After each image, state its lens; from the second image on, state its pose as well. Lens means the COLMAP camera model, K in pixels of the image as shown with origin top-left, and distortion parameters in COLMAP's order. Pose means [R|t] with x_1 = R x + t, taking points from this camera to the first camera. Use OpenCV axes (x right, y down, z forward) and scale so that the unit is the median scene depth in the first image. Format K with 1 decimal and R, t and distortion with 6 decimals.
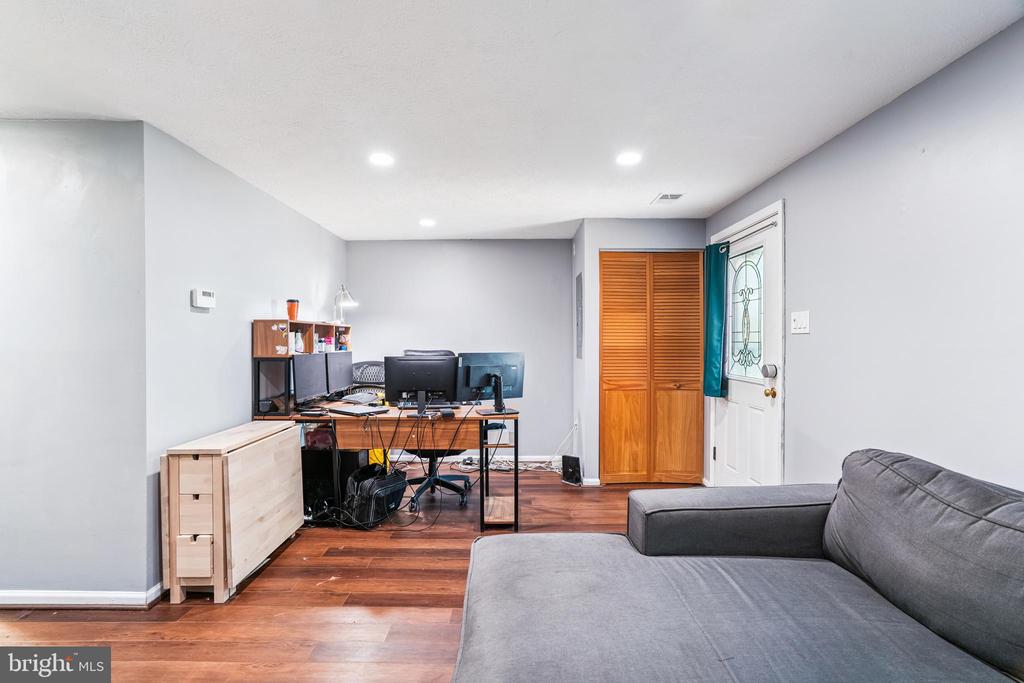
lens RADIAL K [[471.1, 0, 514.5], [0, 471.1, 341.2], [0, 0, 1]] dist [-0.041075, 0.021197]
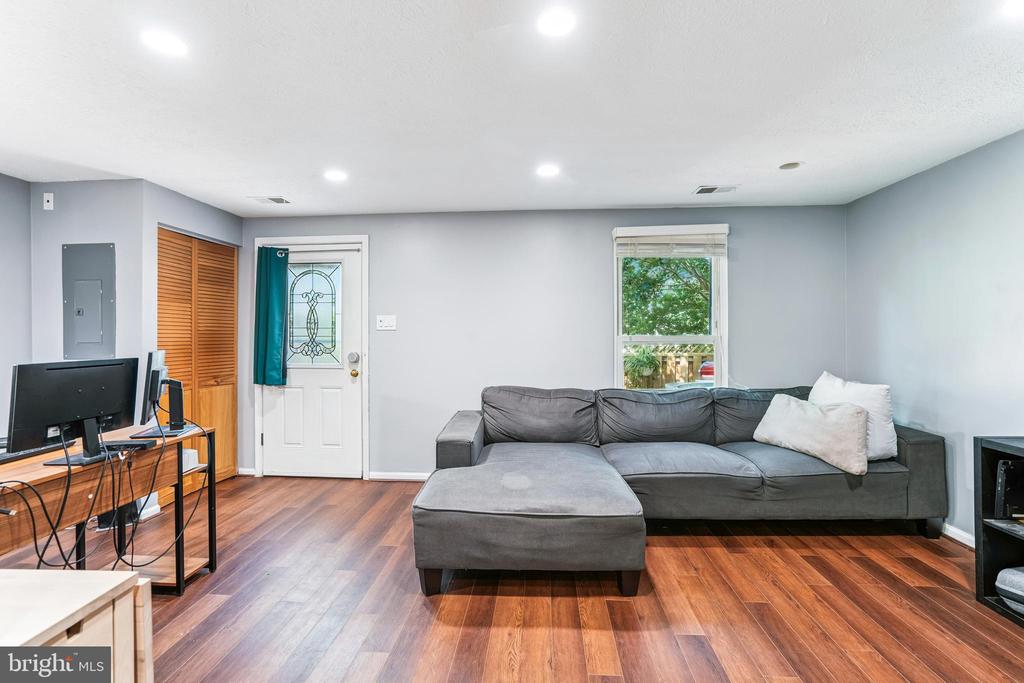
lens RADIAL K [[471.1, 0, 502.3], [0, 471.1, 338.1], [0, 0, 1]] dist [-0.041075, 0.021197]
pose [[0.088572, -0.005352, 0.996055, -0.719688], [0.006280, 0.999969, 0.004814, 0.004360], [-0.996050, 0.005829, 0.088603, 0.417407]]
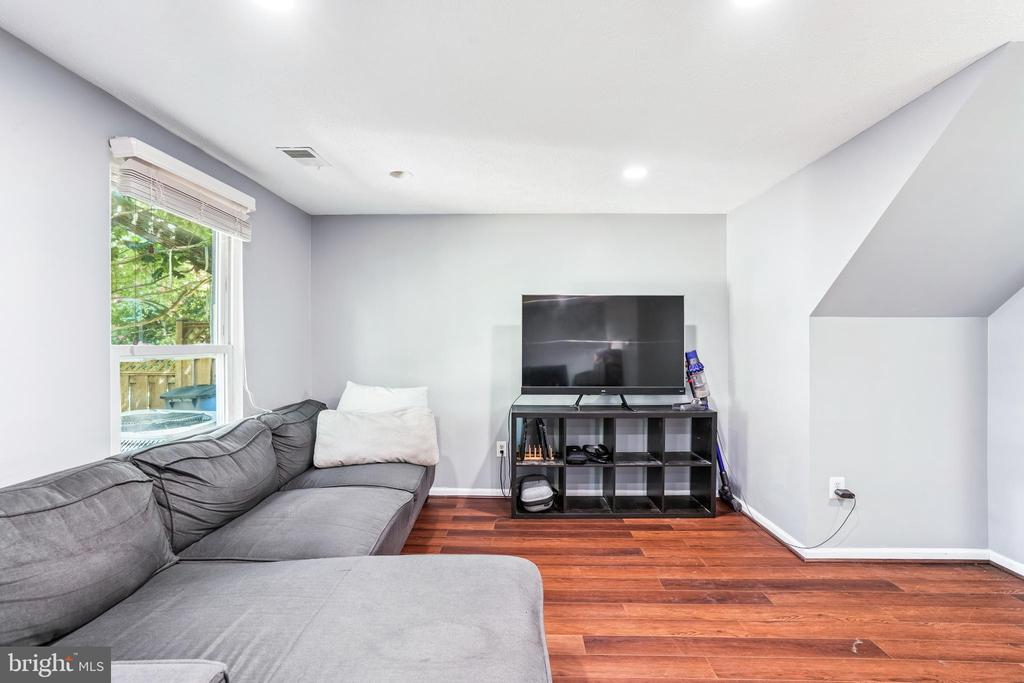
lens RADIAL K [[471.1, 0, 514.3], [0, 471.1, 347.8], [0, 0, 1]] dist [-0.041075, 0.021197]
pose [[-0.999762, -0.006014, 0.020960, -0.032024], [-0.005820, 0.999940, 0.009302, 0.001328], [-0.021015, 0.009178, -0.999737, 0.828187]]
